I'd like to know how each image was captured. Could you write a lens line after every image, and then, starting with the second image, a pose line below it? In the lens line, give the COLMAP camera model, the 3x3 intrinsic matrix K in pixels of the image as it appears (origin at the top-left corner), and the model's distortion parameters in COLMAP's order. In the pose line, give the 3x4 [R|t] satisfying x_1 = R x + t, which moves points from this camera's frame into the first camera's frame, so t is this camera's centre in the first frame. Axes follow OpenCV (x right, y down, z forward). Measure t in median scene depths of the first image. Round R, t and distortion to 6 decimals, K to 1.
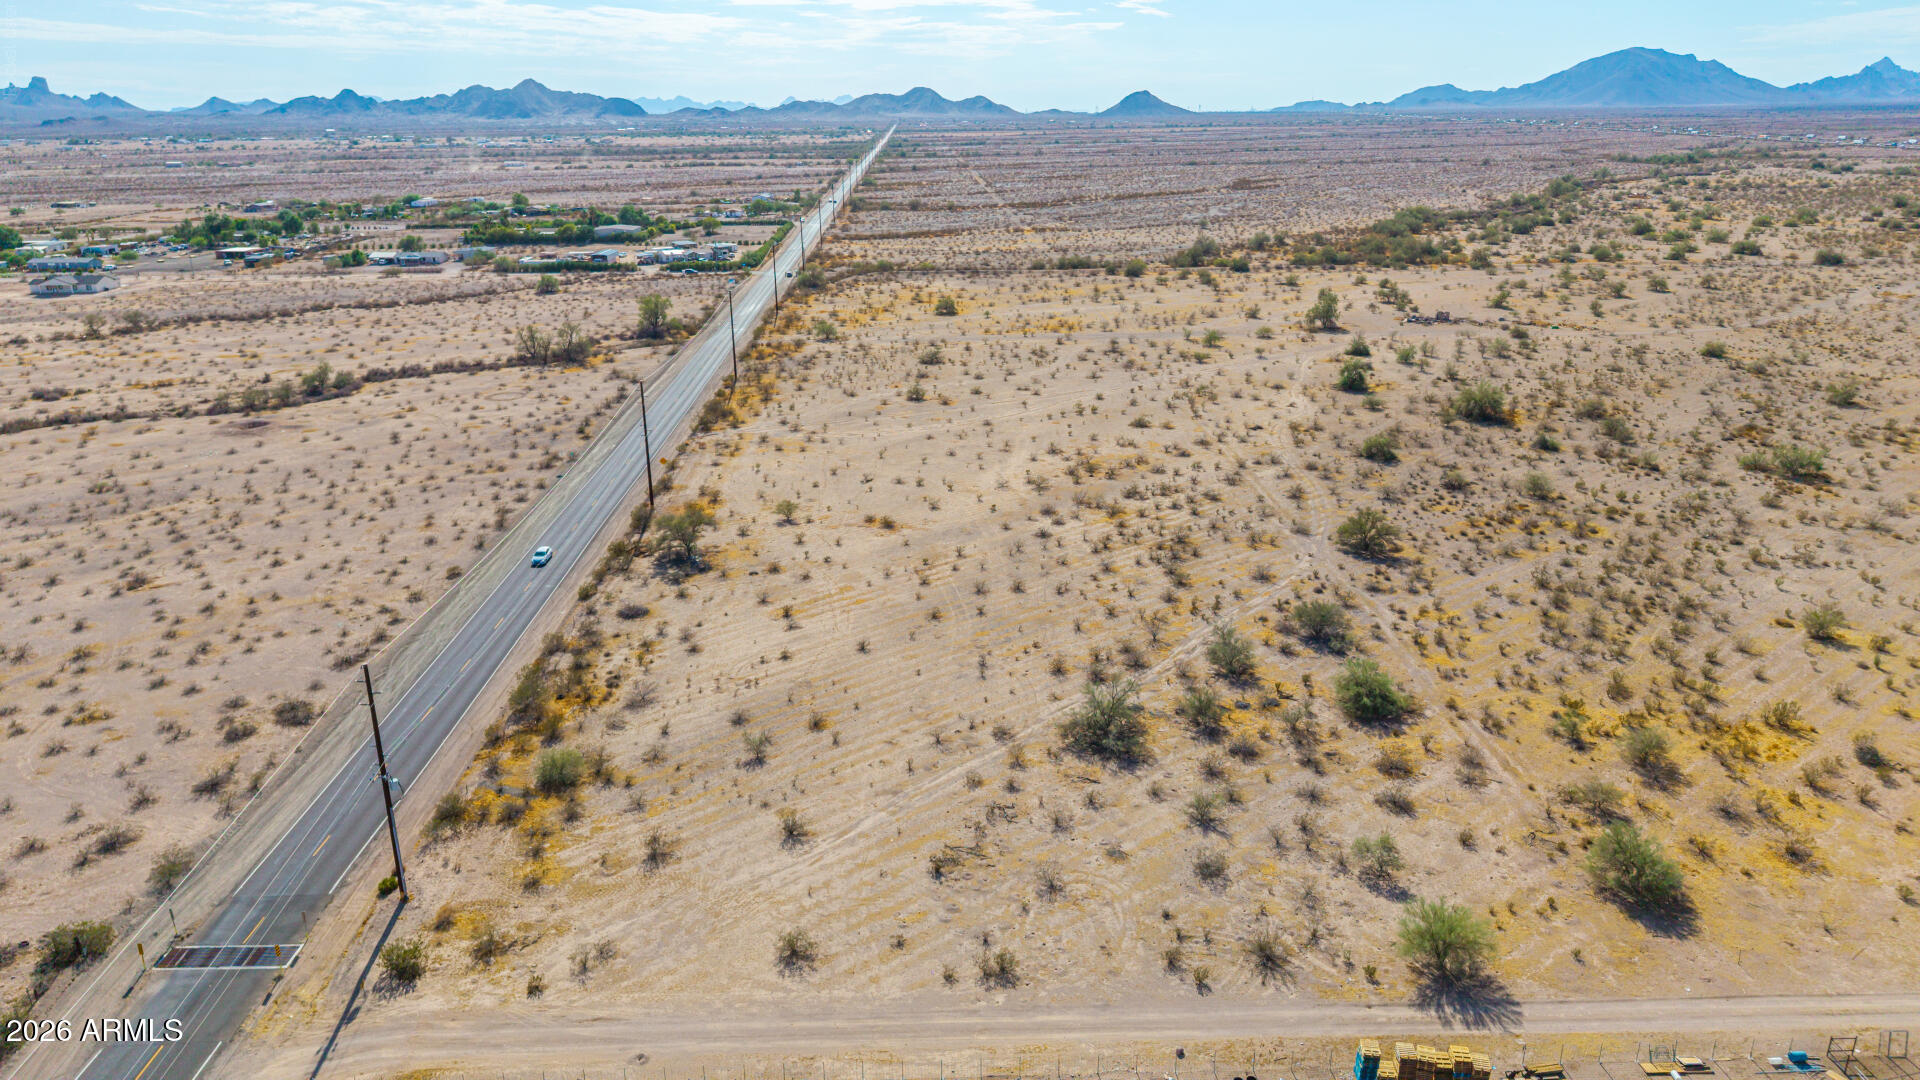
lens RADIAL K [[1278.1, 0, 962.7], [0, 1278.1, 541.2], [0, 0, 1]] dist [0.033573, -0.039891]
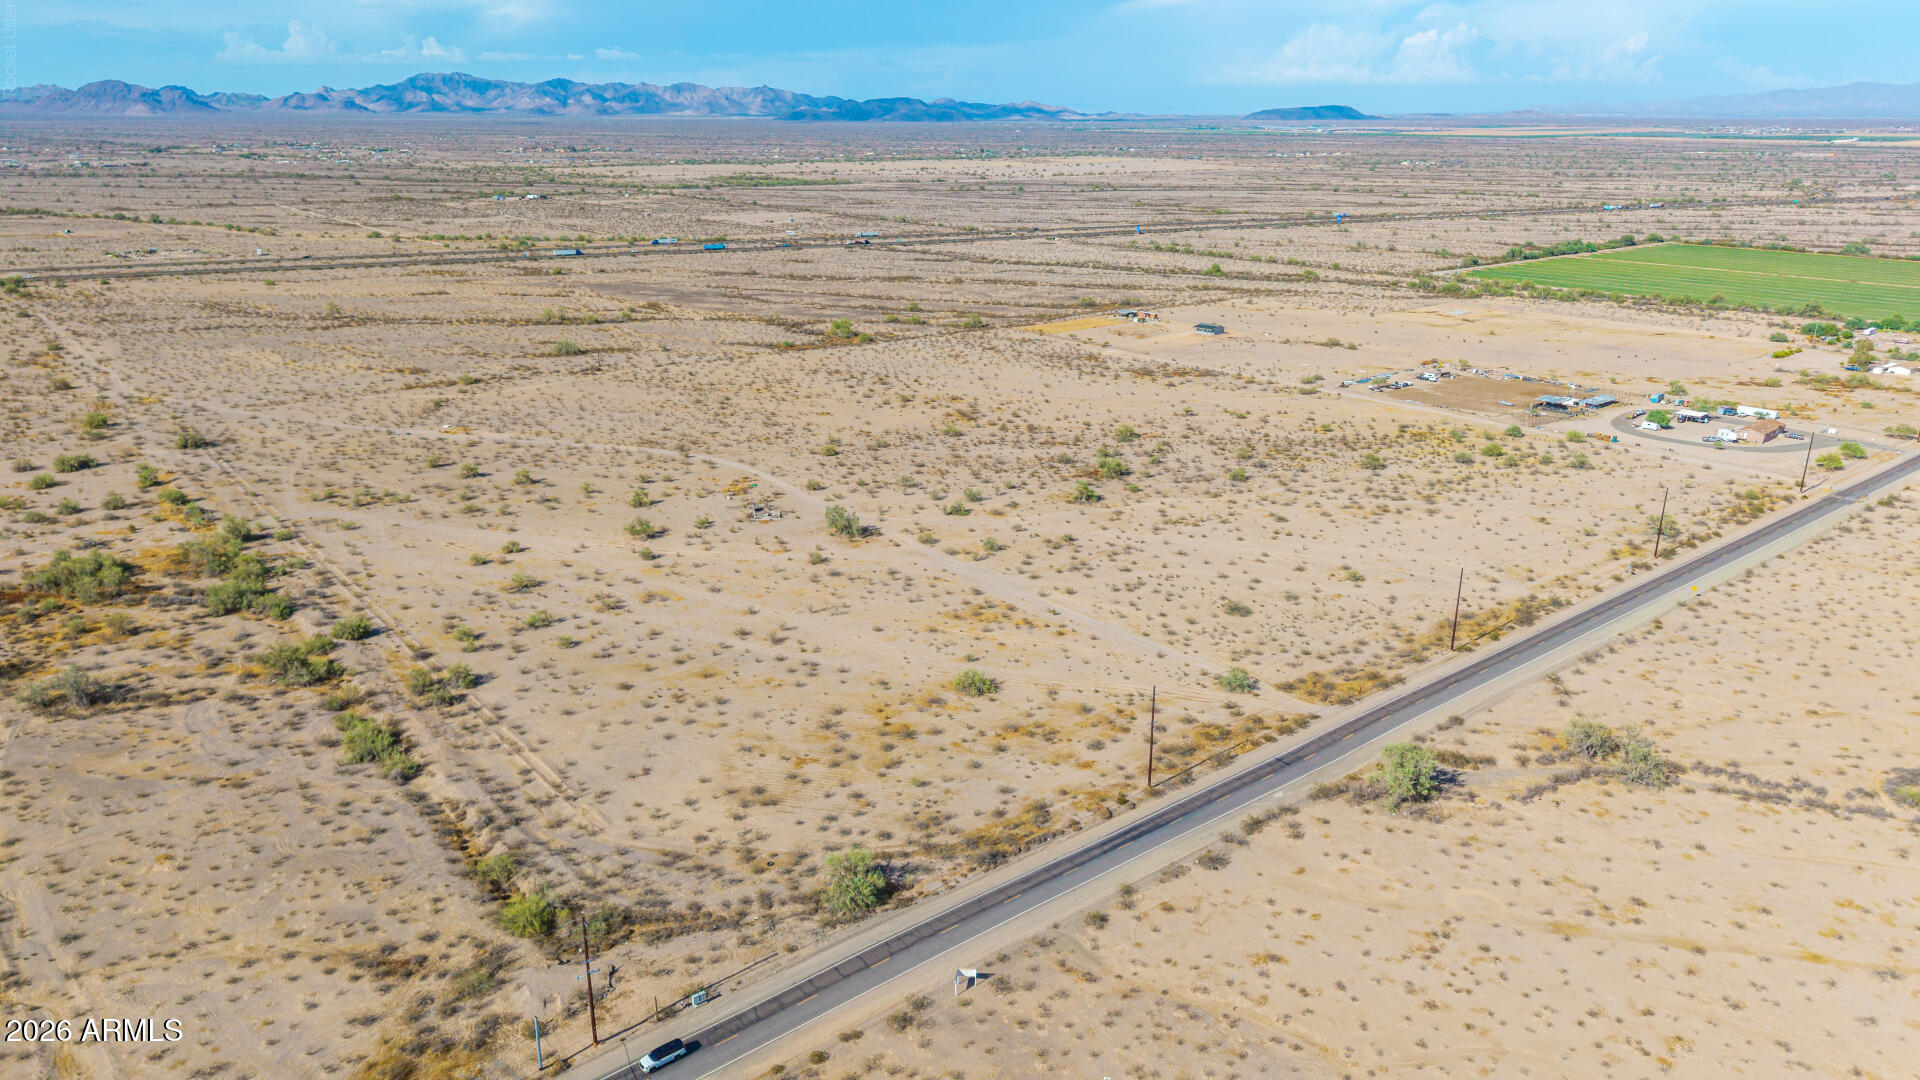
lens RADIAL K [[1278.1, 0, 964.4], [0, 1278.1, 529.3], [0, 0, 1]] dist [0.033573, -0.039891]
pose [[-0.602254, -0.240963, 0.761069, -1.190813], [0.257307, 0.843886, 0.470797, -1.340337], [-0.755700, 0.479368, -0.446232, 2.945820]]
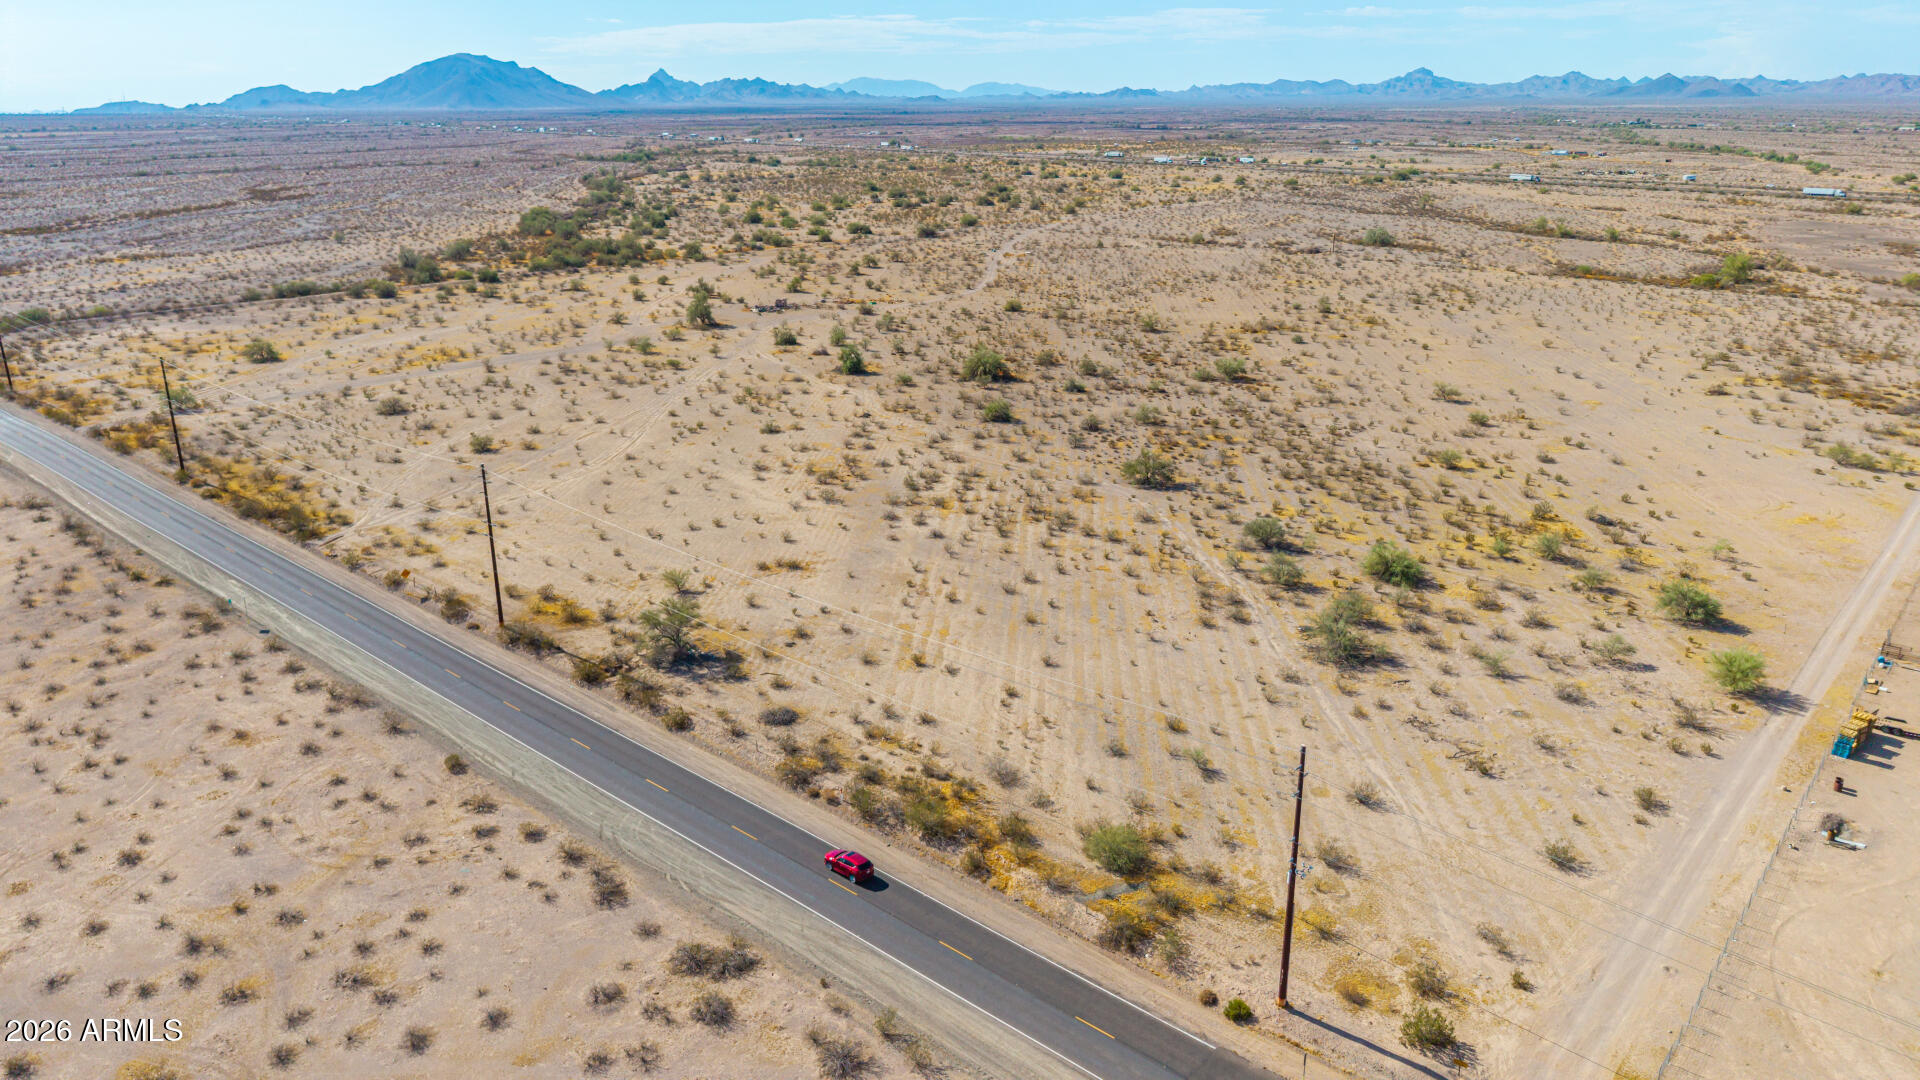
lens RADIAL K [[1278.1, 0, 954.6], [0, 1278.1, 541.1], [0, 0, 1]] dist [0.033573, -0.039891]
pose [[0.689921, -0.228360, 0.686921, -0.682576], [0.229605, 0.968972, 0.091516, -0.098740], [-0.686506, 0.094582, 0.720946, 0.300345]]
